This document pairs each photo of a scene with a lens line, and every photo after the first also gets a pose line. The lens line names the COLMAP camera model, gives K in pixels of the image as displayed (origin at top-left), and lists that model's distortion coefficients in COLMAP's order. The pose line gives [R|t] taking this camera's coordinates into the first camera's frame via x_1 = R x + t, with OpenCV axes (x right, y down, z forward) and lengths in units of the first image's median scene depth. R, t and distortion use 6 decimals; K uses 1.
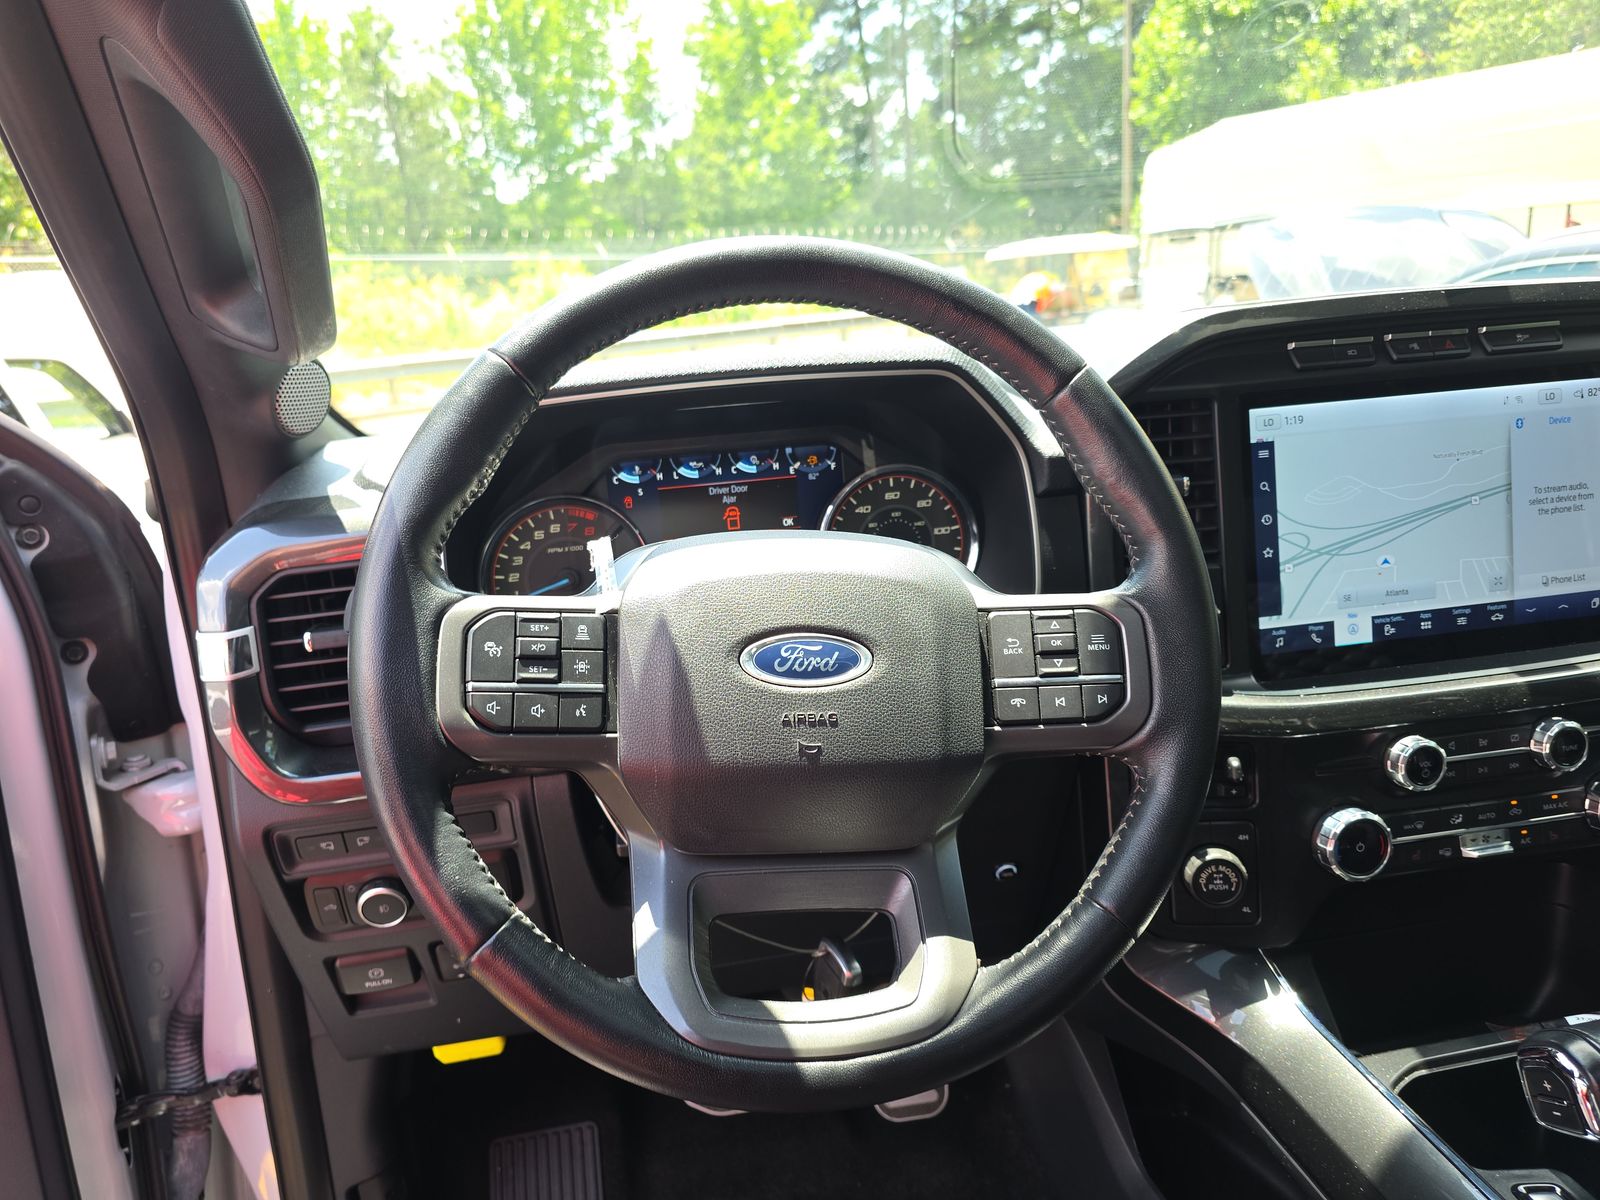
lens RADIAL K [[1043.7, 0, 800.0], [0, 1043.7, 600.0], [0, 0, 1]] dist [0.120827, -0.143133]
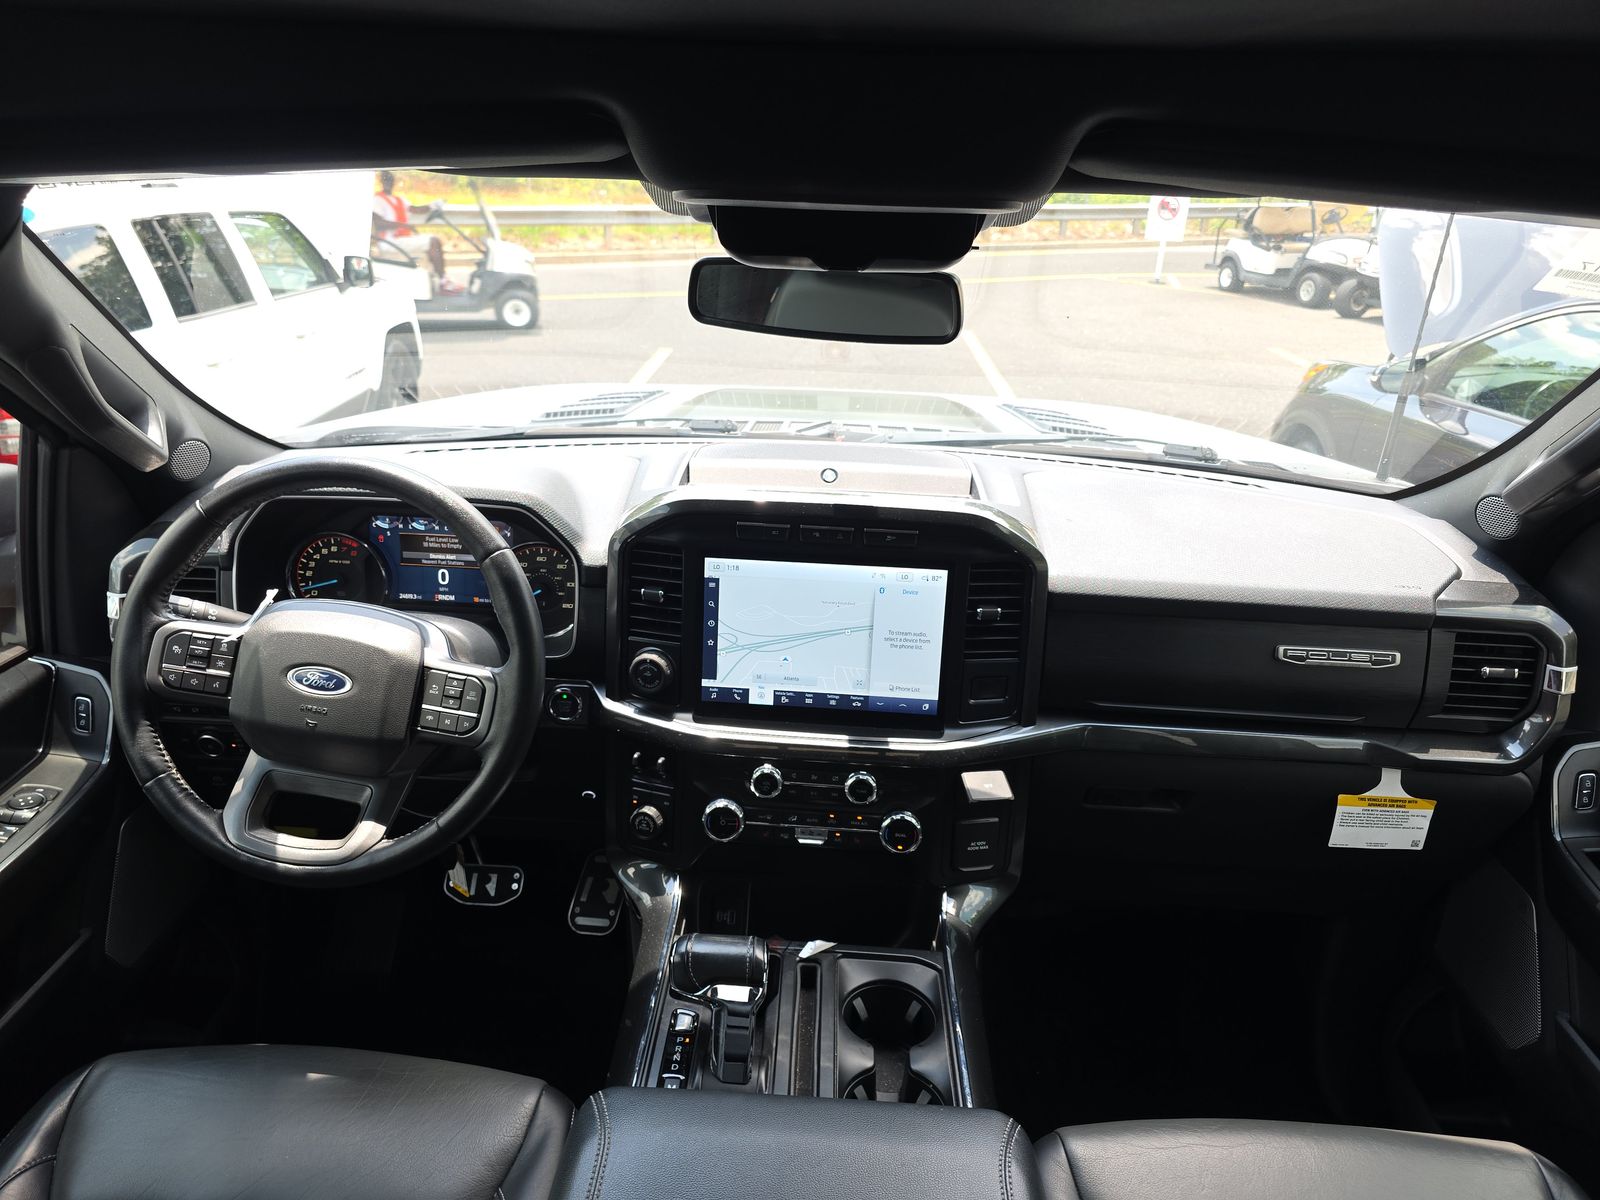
lens RADIAL K [[1043.7, 0, 800.0], [0, 1043.7, 600.0], [0, 0, 1]] dist [0.120827, -0.143133]
pose [[0.969912, 0.174938, -0.169312, 0.831795], [-0.152371, 0.978605, 0.138256, -0.353054], [0.189876, -0.108298, 0.975817, -0.555368]]
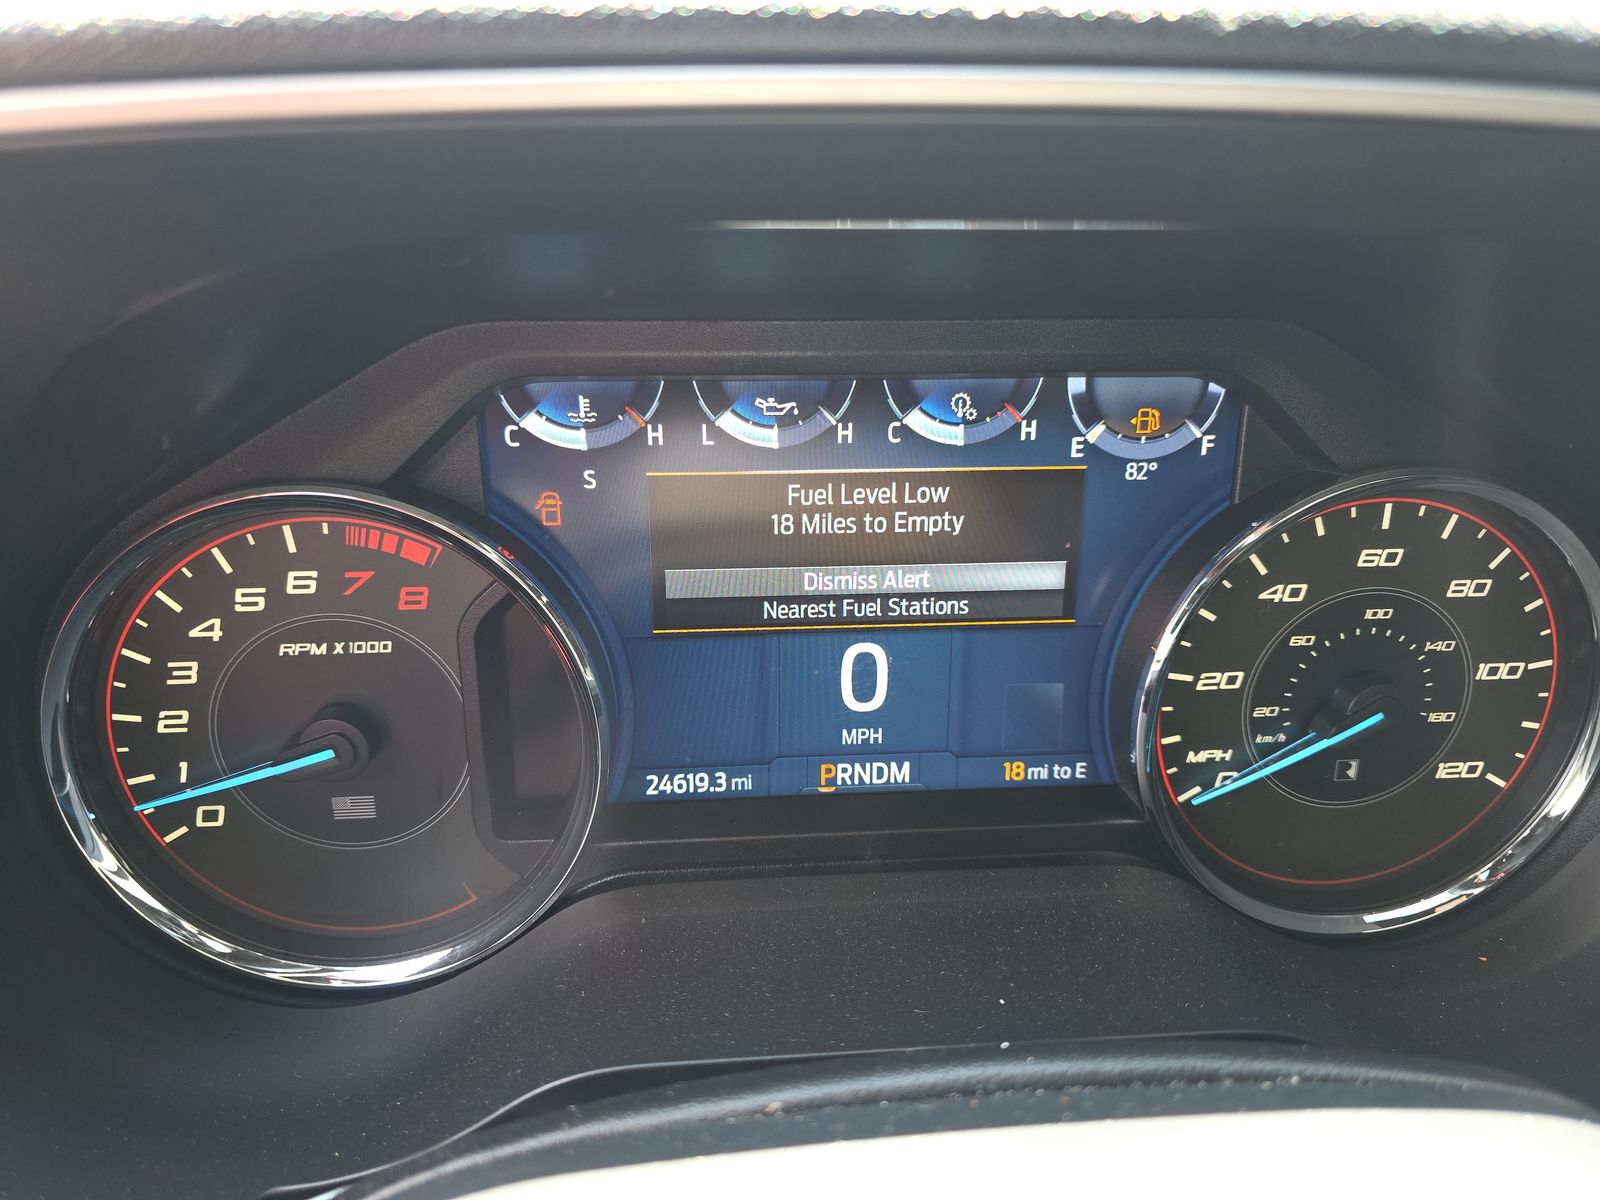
lens RADIAL K [[1072.1, 0, 800.0], [0, 1072.1, 600.0], [0, 0, 1]] dist [0.050489, -0.070415]
pose [[0.992786, 0.111127, -0.045017, -0.076802], [-0.101115, 0.977763, 0.183727, -0.142293], [0.064433, -0.177850, 0.981946, 0.729757]]
